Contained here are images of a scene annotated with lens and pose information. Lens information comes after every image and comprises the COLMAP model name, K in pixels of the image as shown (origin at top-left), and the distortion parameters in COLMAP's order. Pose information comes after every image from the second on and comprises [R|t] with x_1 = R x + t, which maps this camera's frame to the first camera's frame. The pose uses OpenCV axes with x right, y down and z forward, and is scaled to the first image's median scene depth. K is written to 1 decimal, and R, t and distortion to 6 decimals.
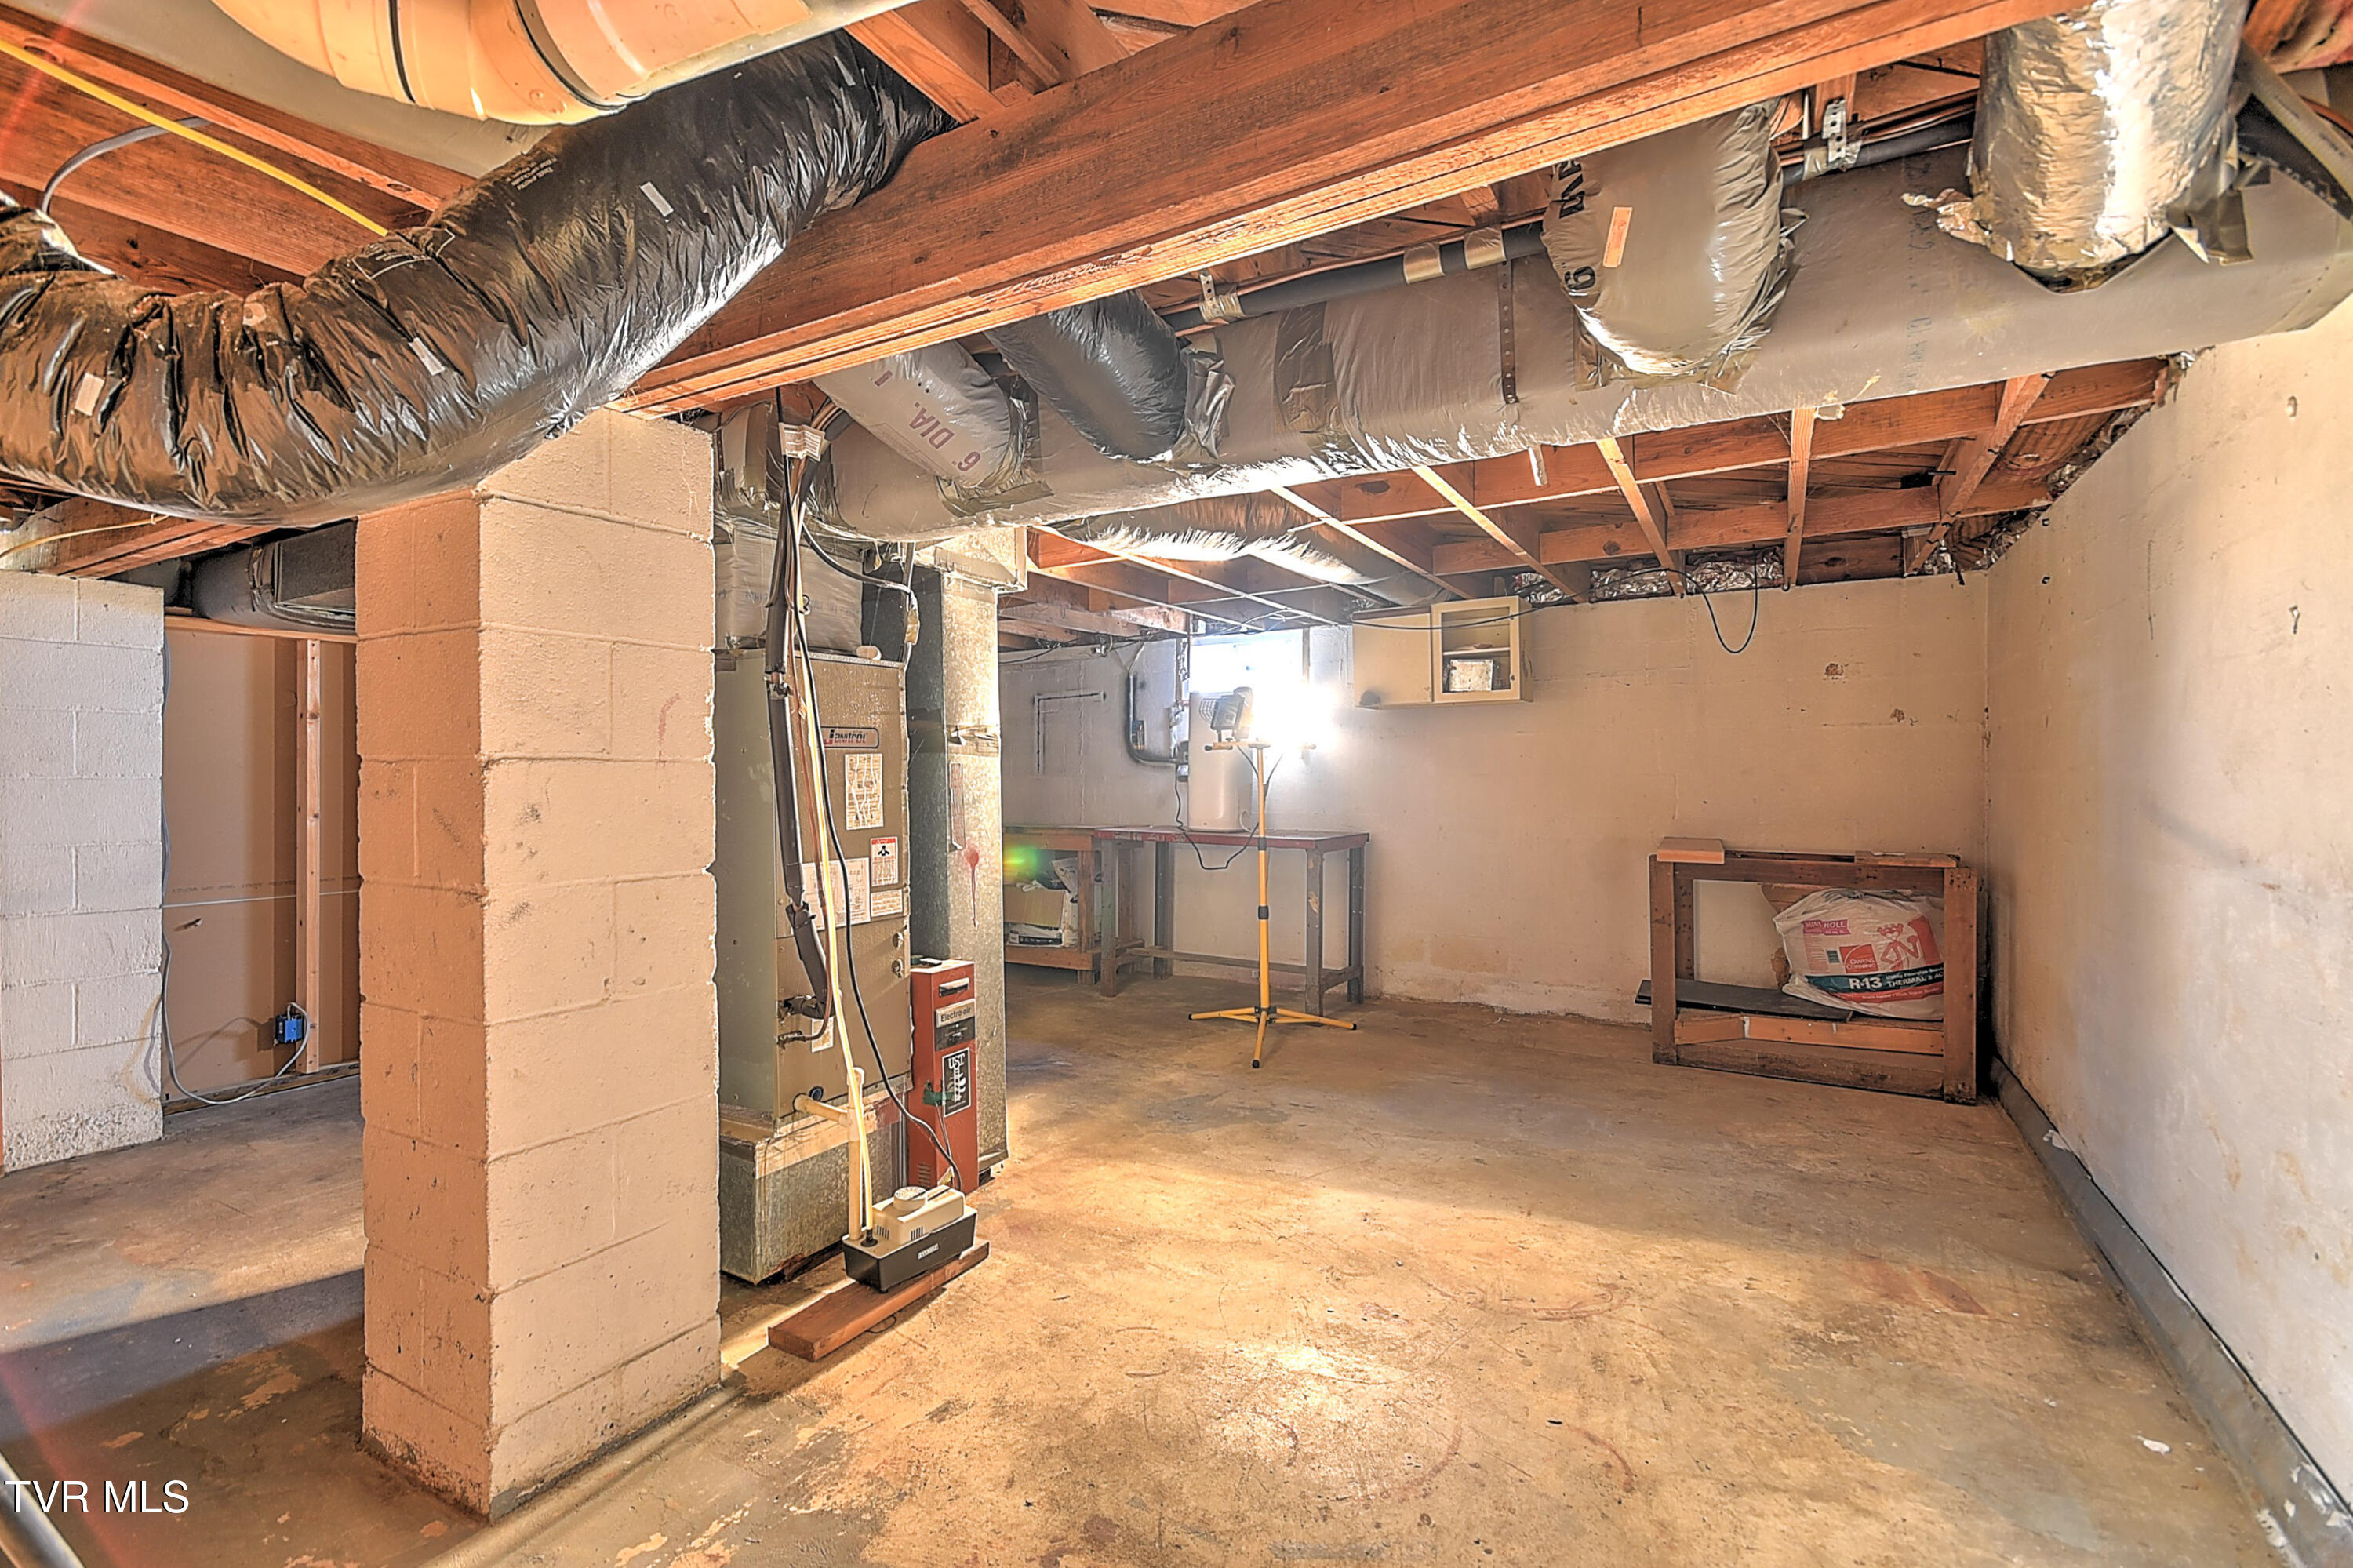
lens RADIAL K [[1051.7, 0, 1190.1], [0, 1051.7, 780.7], [0, 0, 1]] dist [0.016036, -0.004701]
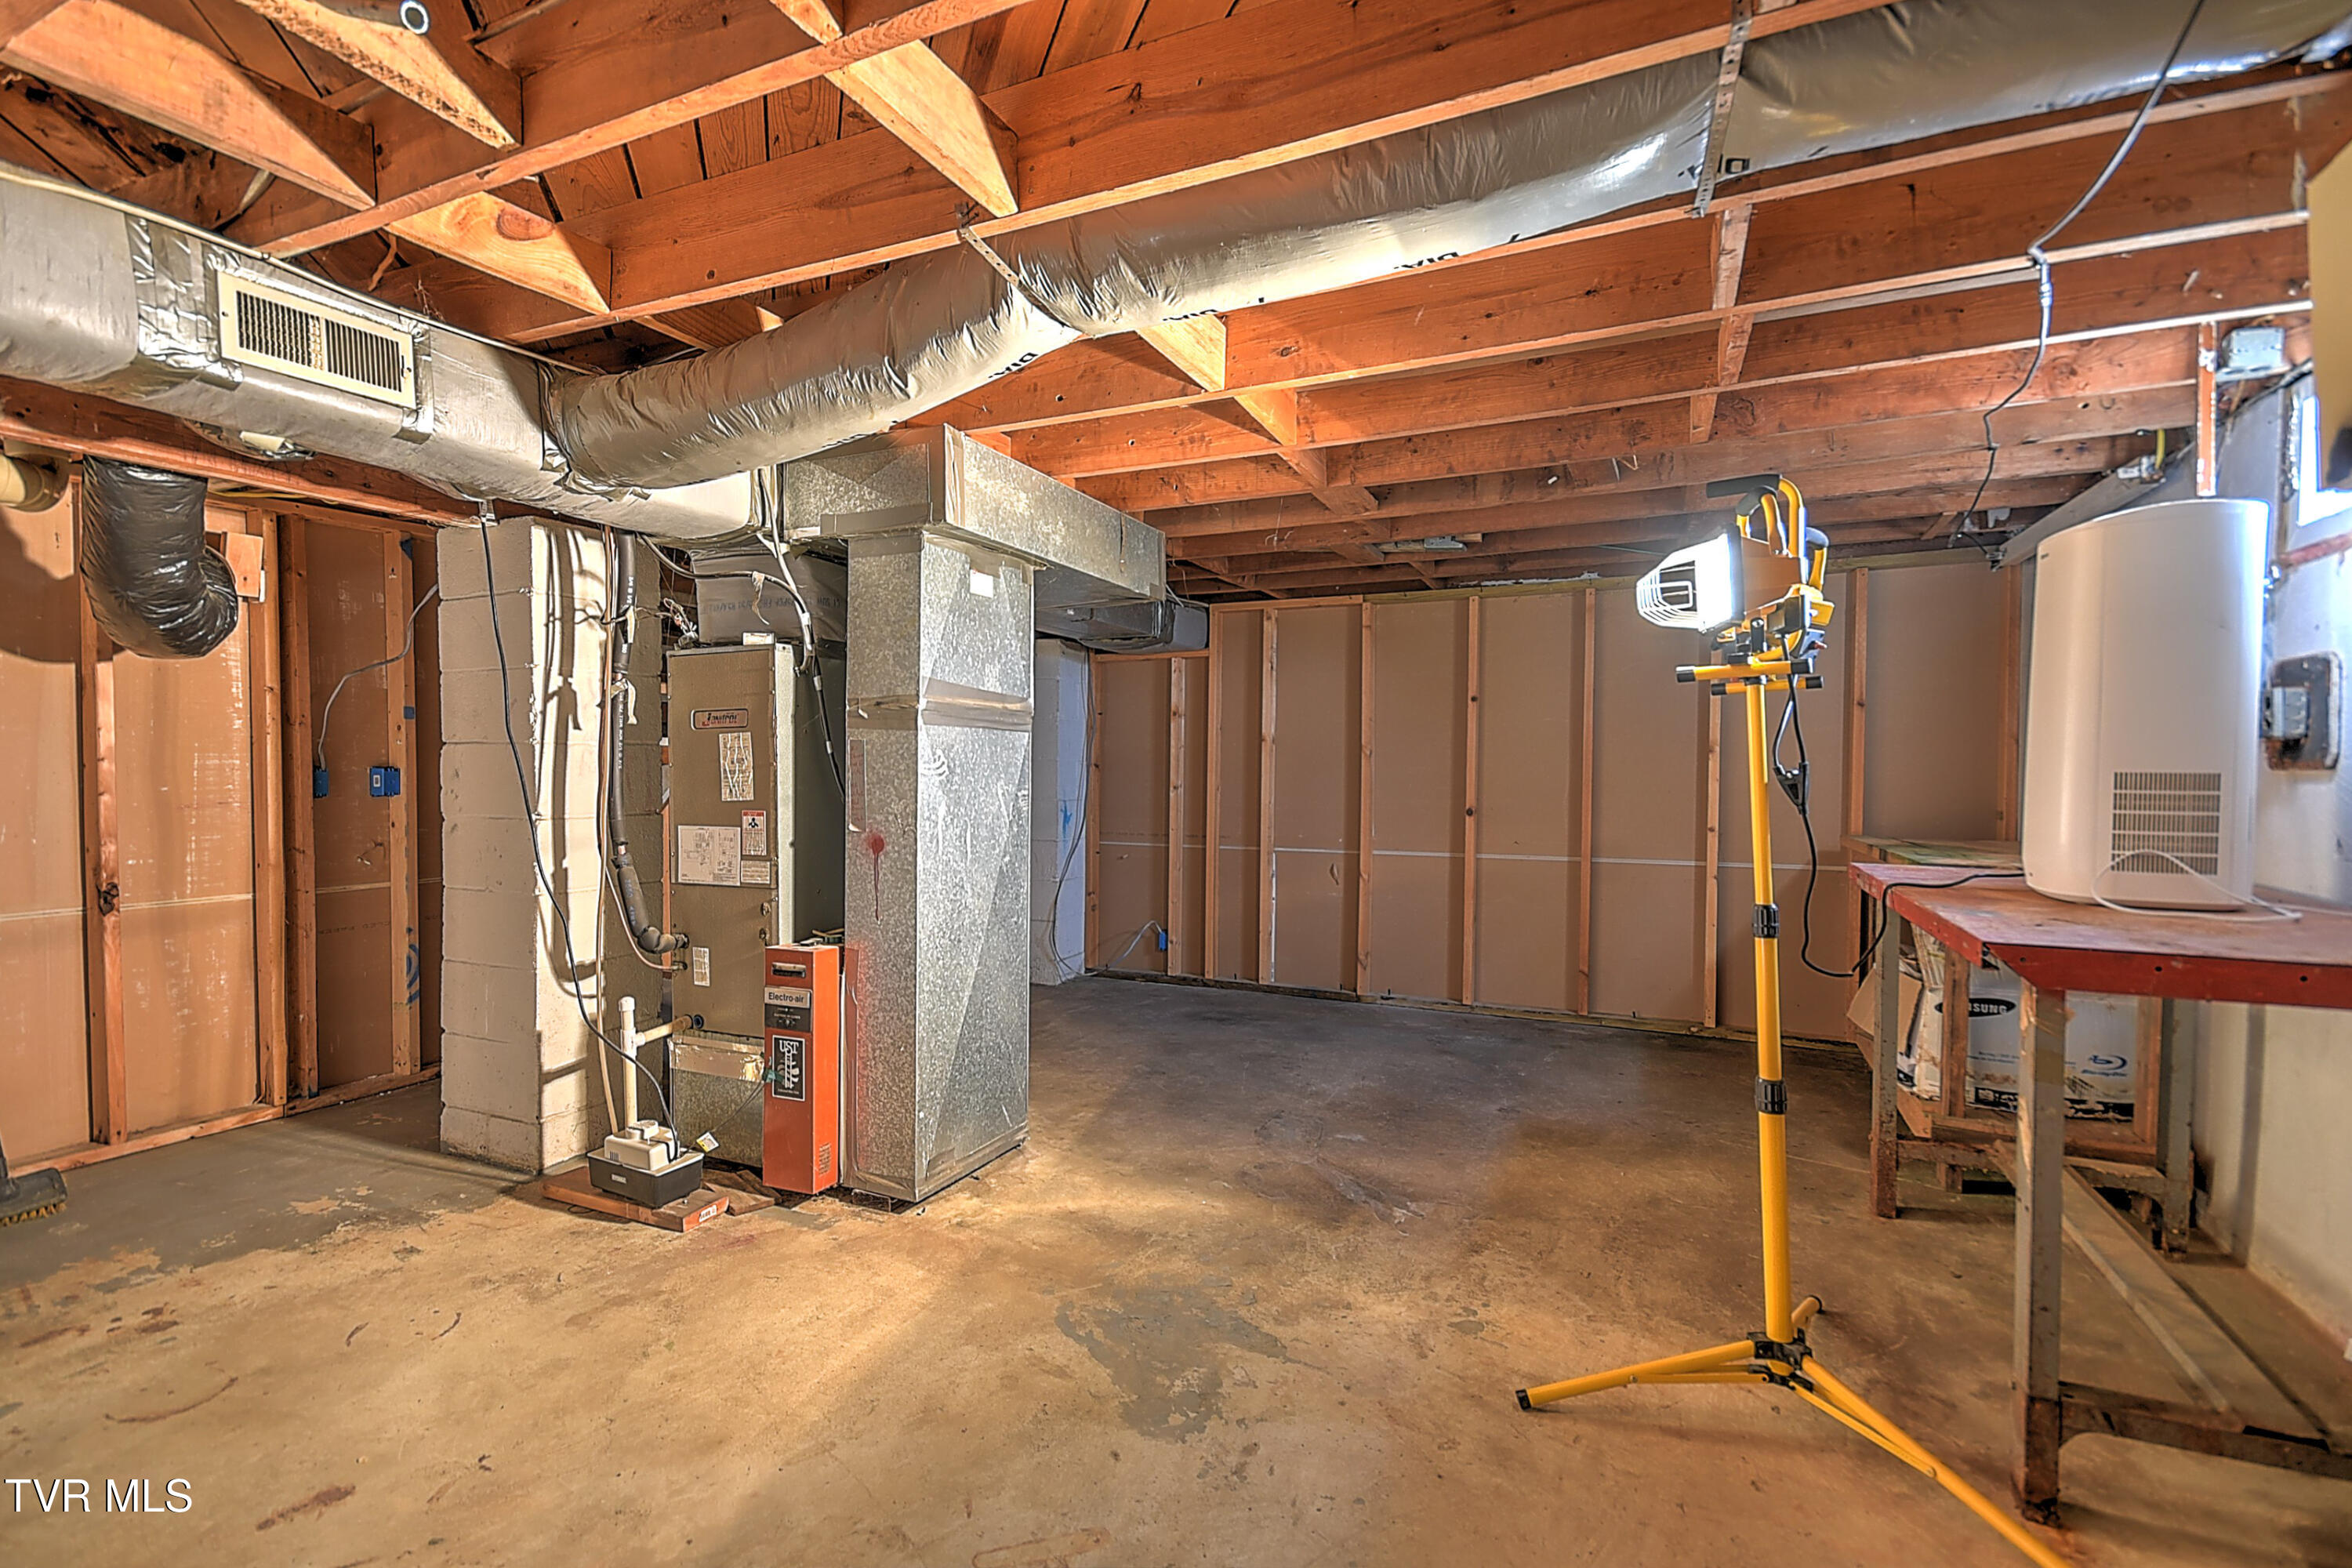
lens RADIAL K [[1050.2, 0, 1116.9], [0, 1050.2, 770.8], [0, 0, 1]] dist [0.008875, -0.000365]
pose [[0.067278, 0.009566, -0.997688, 0.753680], [-0.004854, 0.999945, 0.009260, 0.001788], [0.997722, 0.004220, 0.067320, 1.221913]]
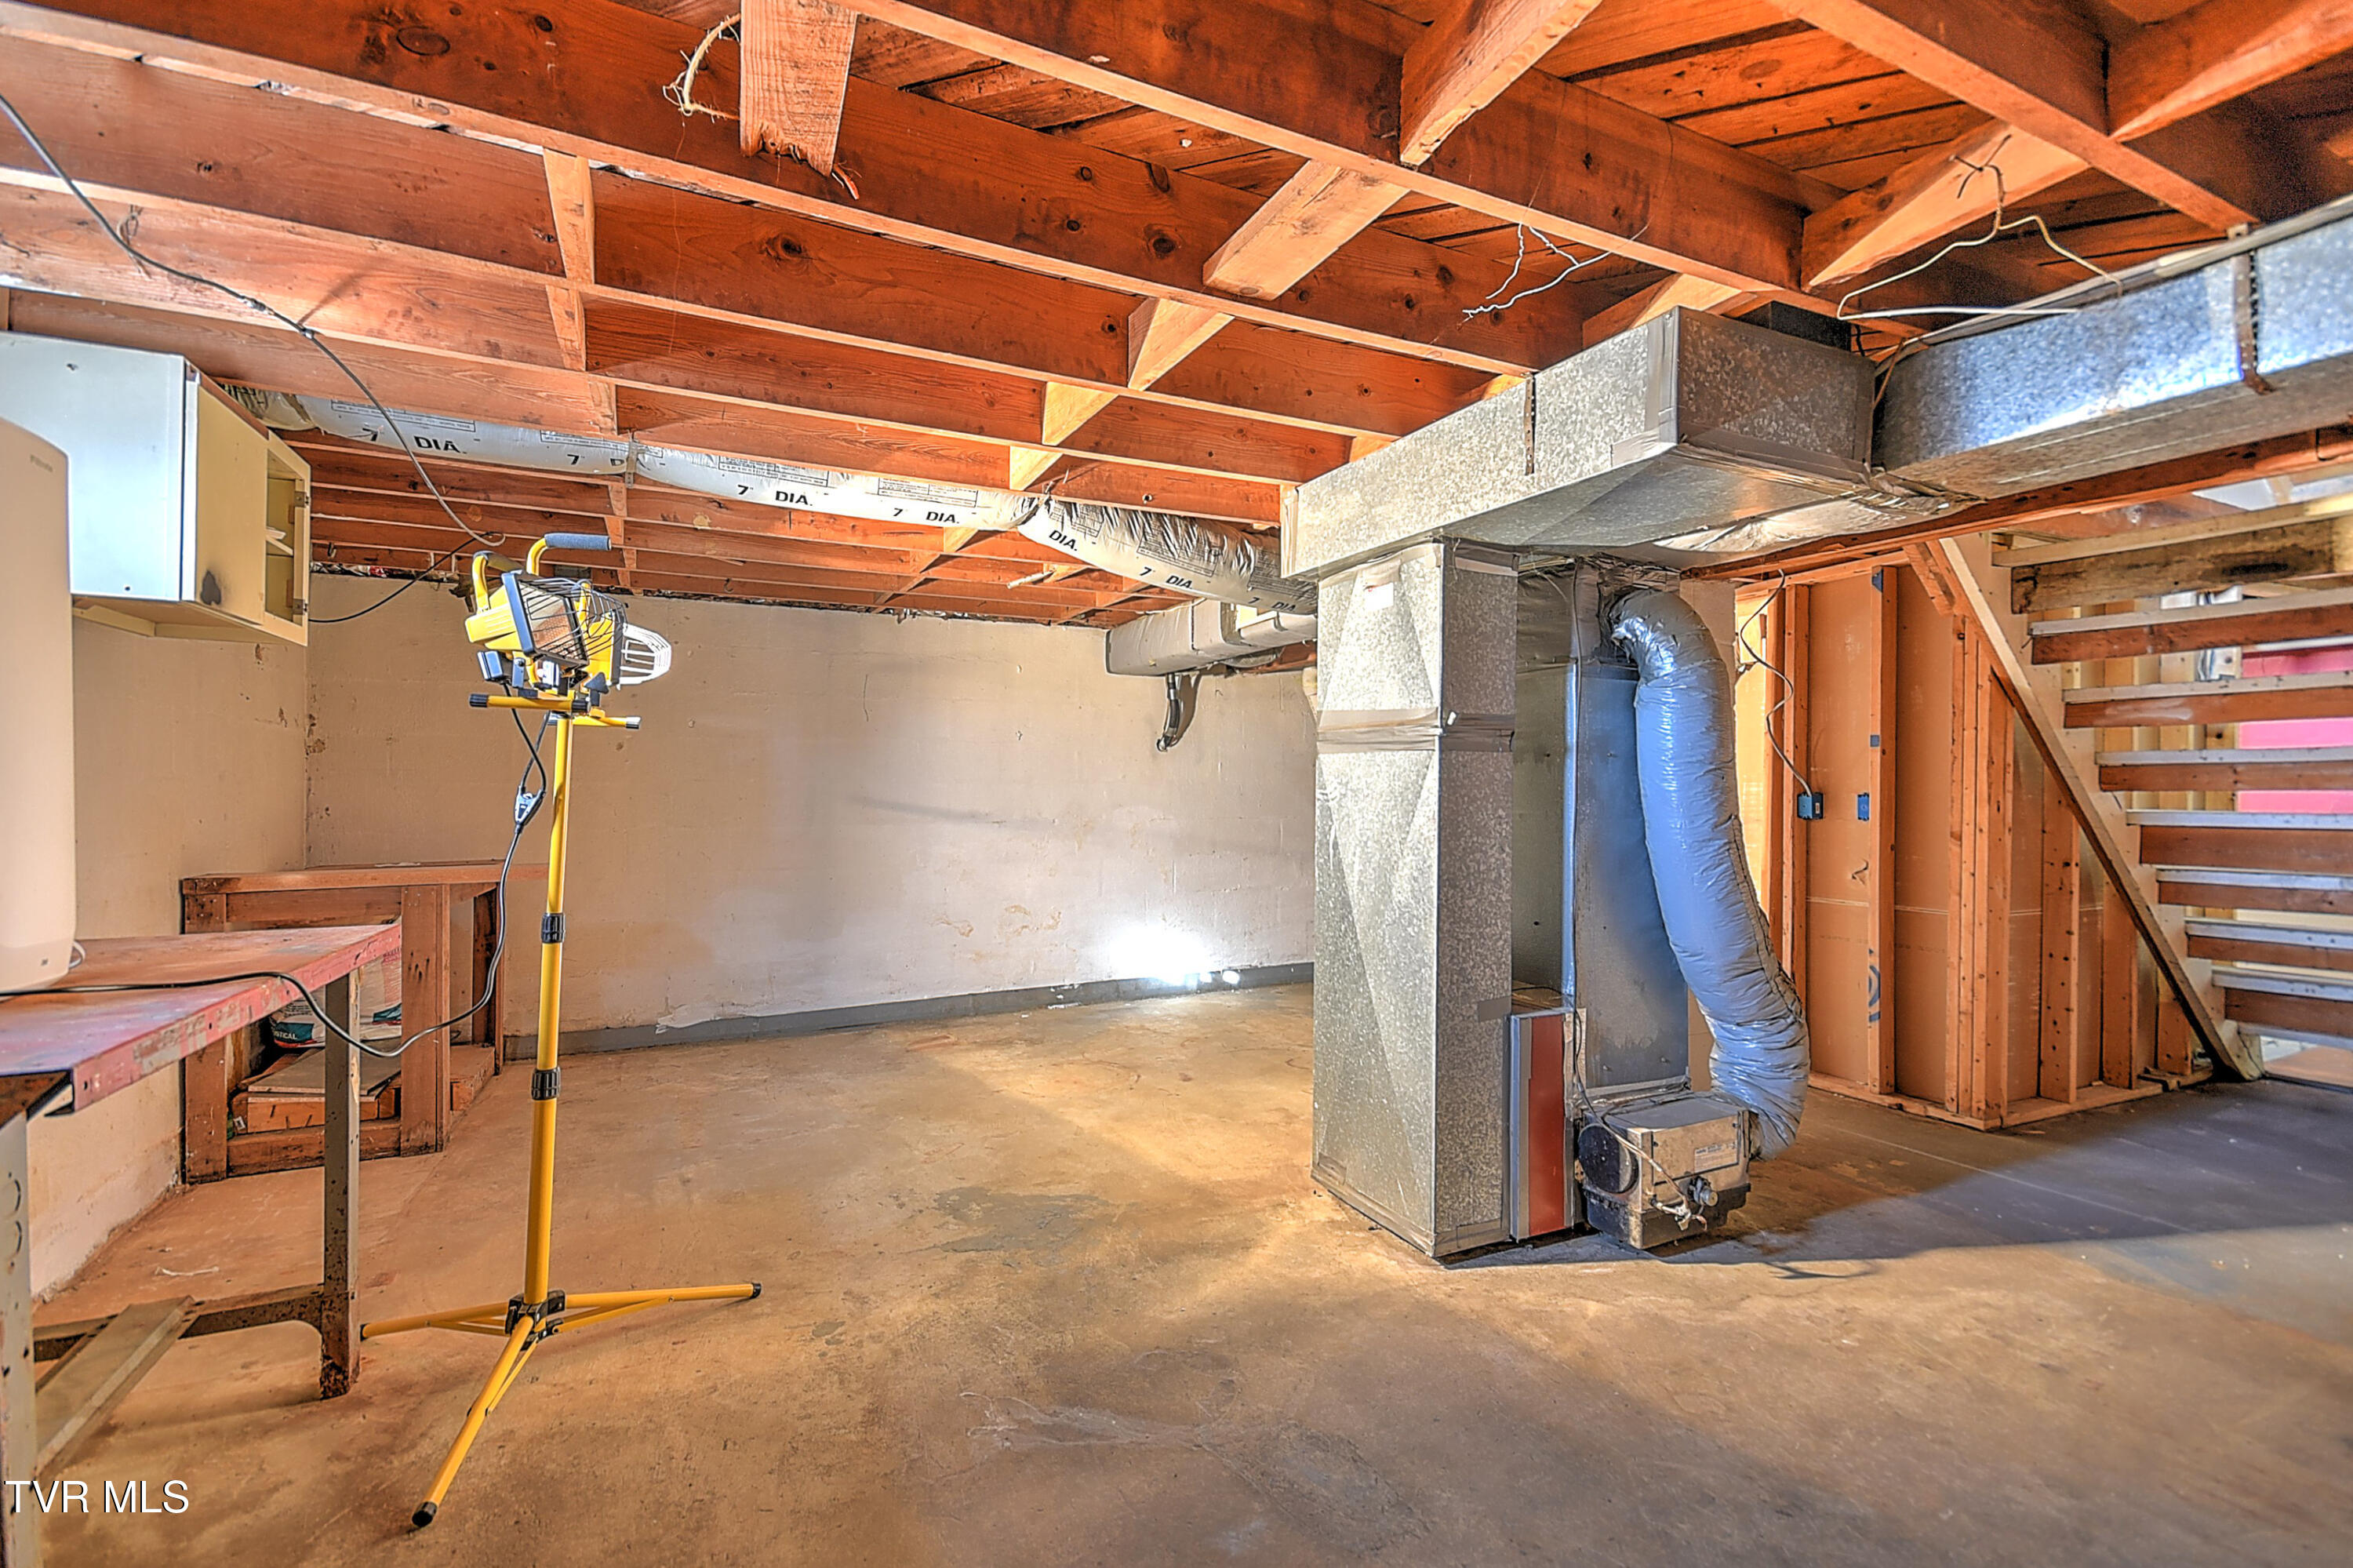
lens RADIAL K [[1051.7, 0, 1179.0], [0, 1051.7, 788.2], [0, 0, 1]] dist [0.016036, -0.004701]
pose [[-0.832774, 0.003686, 0.553601, -0.662624], [0.004706, 0.999989, 0.000421, 0.008640], [-0.553593, 0.002955, -0.832782, 2.049858]]
